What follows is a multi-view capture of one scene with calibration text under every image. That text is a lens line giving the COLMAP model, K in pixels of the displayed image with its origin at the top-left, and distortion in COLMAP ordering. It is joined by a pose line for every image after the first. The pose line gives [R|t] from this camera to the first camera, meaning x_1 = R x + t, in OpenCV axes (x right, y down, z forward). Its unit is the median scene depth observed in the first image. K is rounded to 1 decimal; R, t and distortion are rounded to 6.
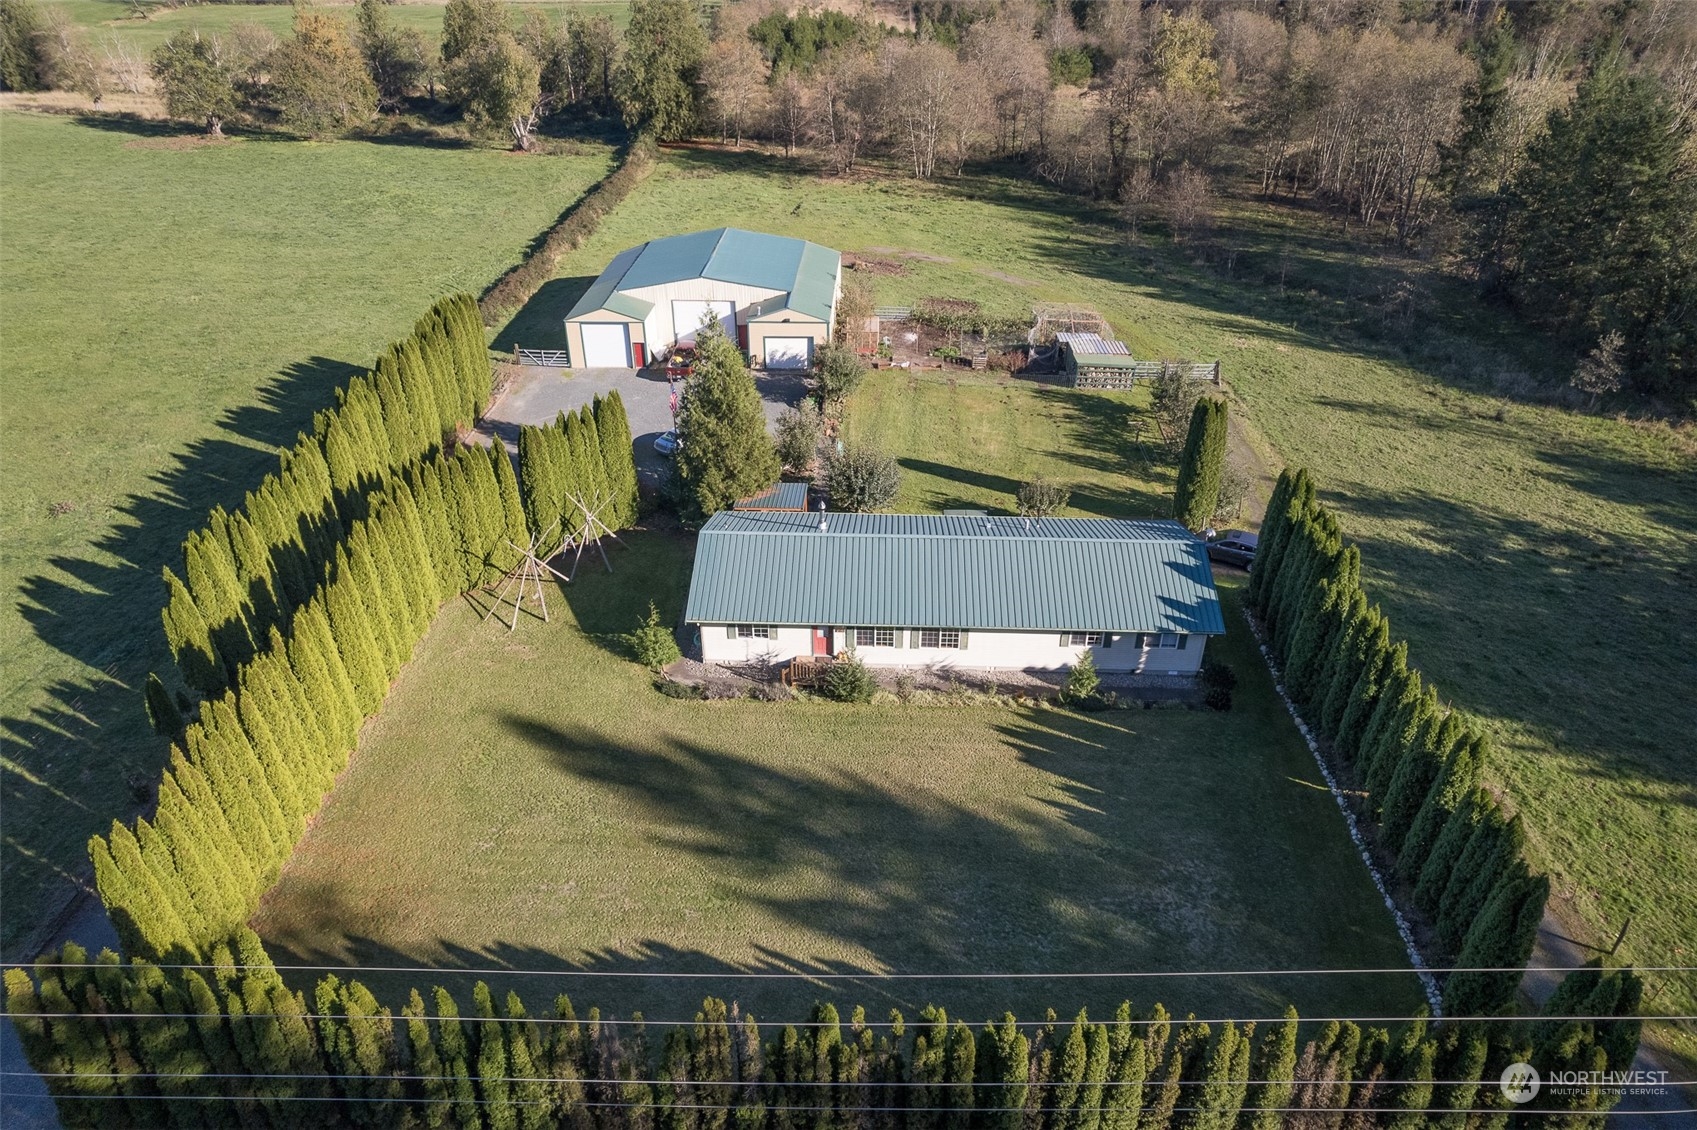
lens RADIAL K [[1085.1, 0, 856.3], [0, 1085.1, 561.1], [0, 0, 1]] dist [-0.076681, 0.083301]
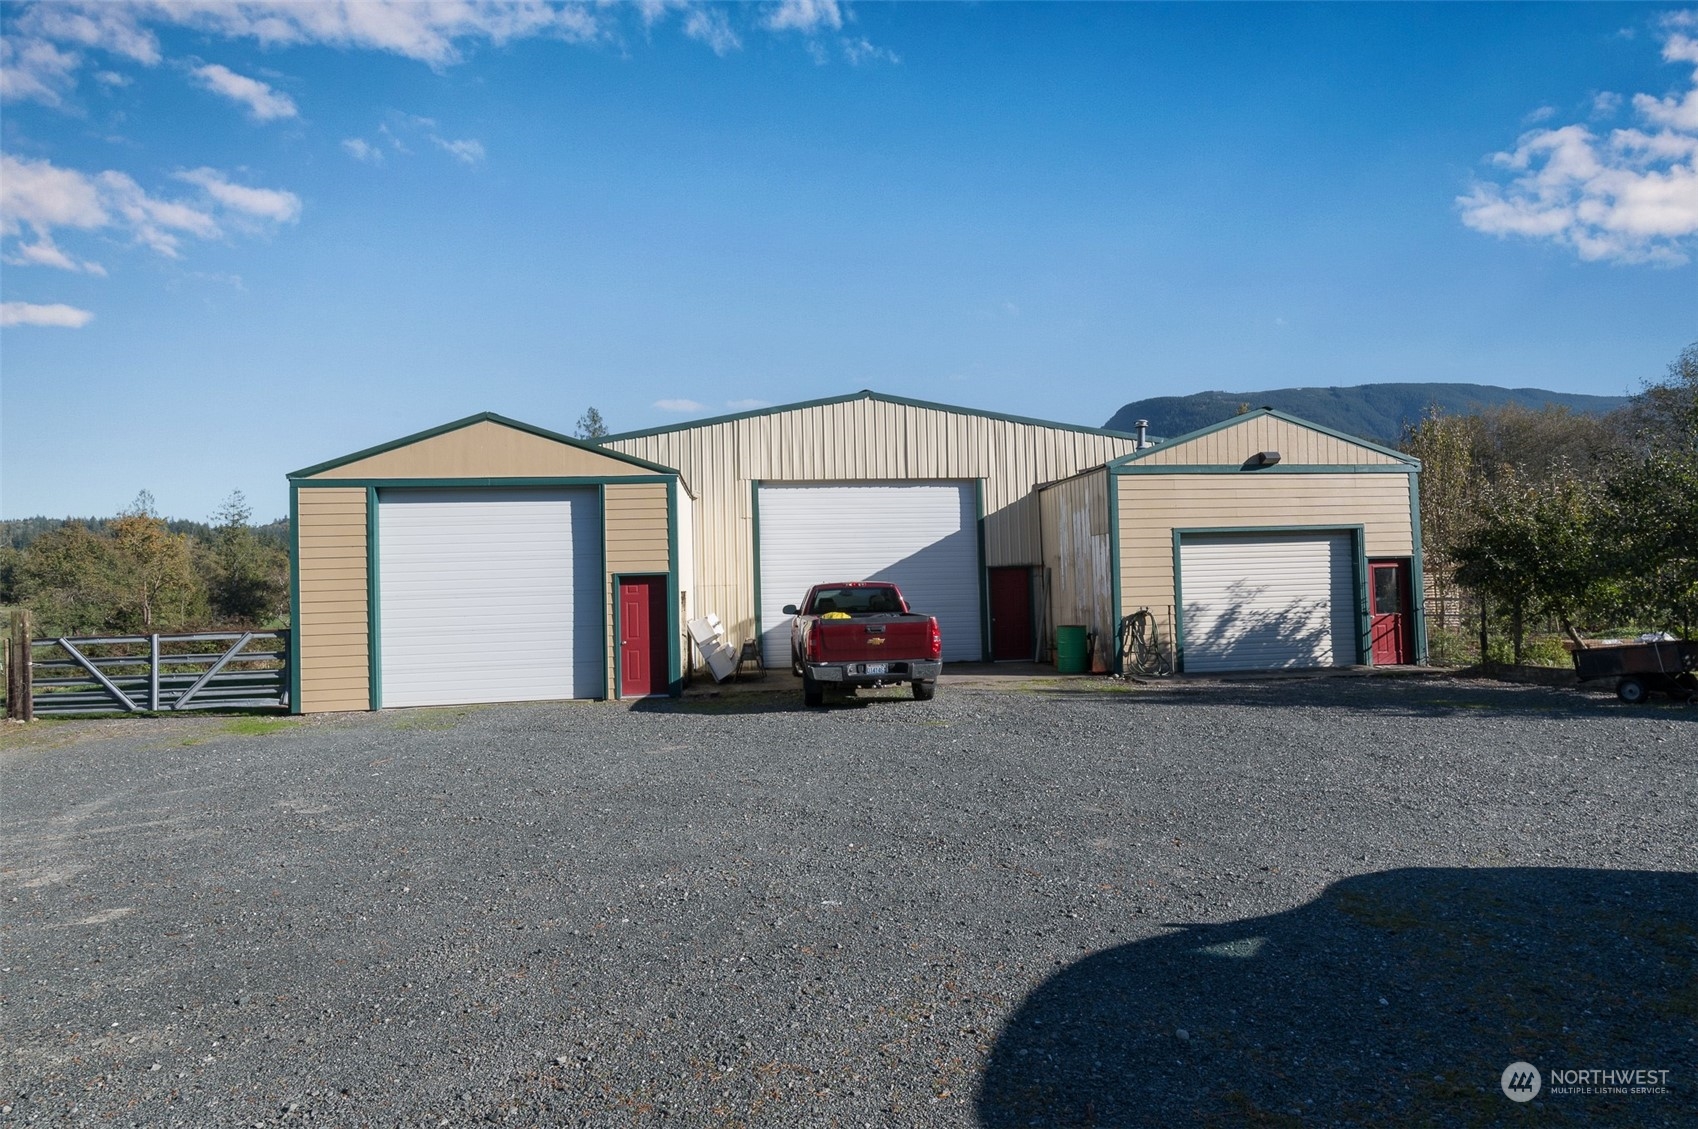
lens RADIAL K [[879.7, 0, 849.0], [0, 879.7, 564.5], [0, 0, 1]] dist [-0.002494, -0.000486]
pose [[0.990186, -0.020087, 0.138308, -0.107023], [0.091711, 0.840135, -0.534568, -0.058871], [-0.105459, 0.542005, 0.833732, 0.488367]]
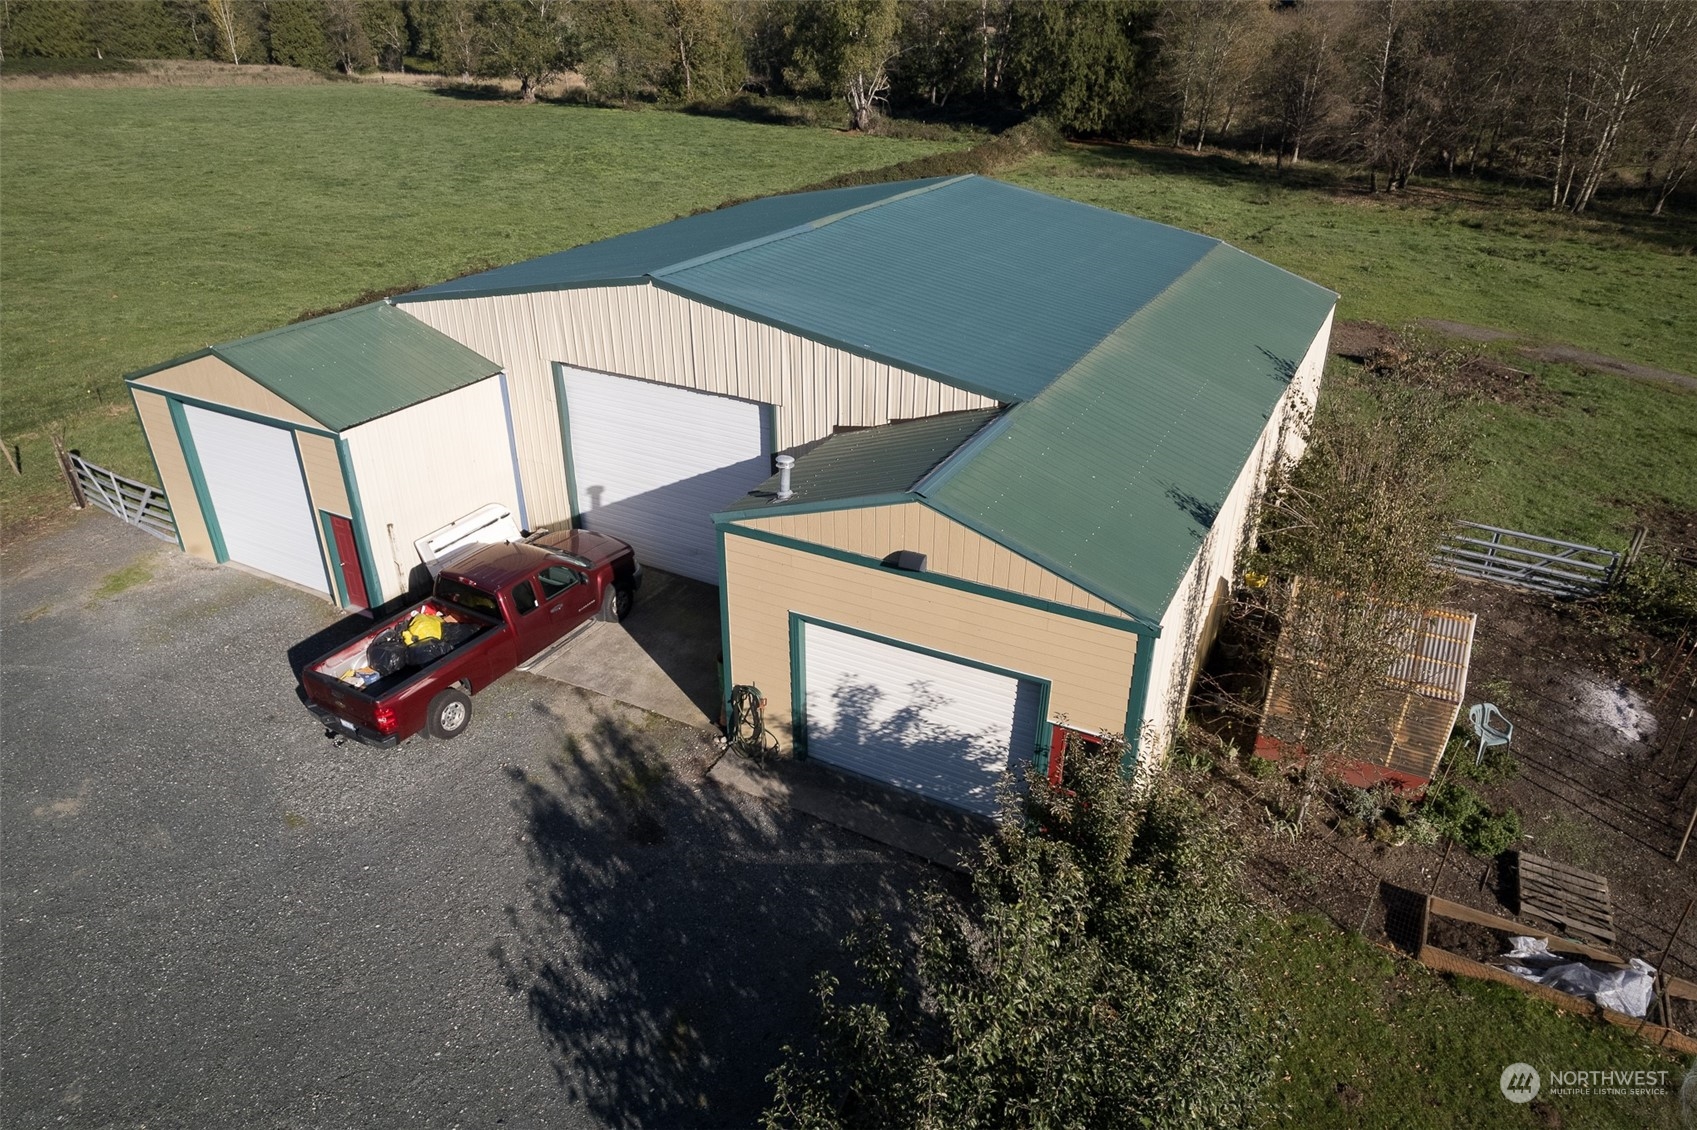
lens RADIAL K [[1085.1, 0, 856.3], [0, 1085.1, 561.1], [0, 0, 1]] dist [-0.076681, 0.083301]
pose [[0.897137, 0.205912, -0.390826, -0.002994], [-0.234949, 0.971621, -0.027411, -0.123840], [0.374090, 0.116416, 0.920056, 0.481291]]
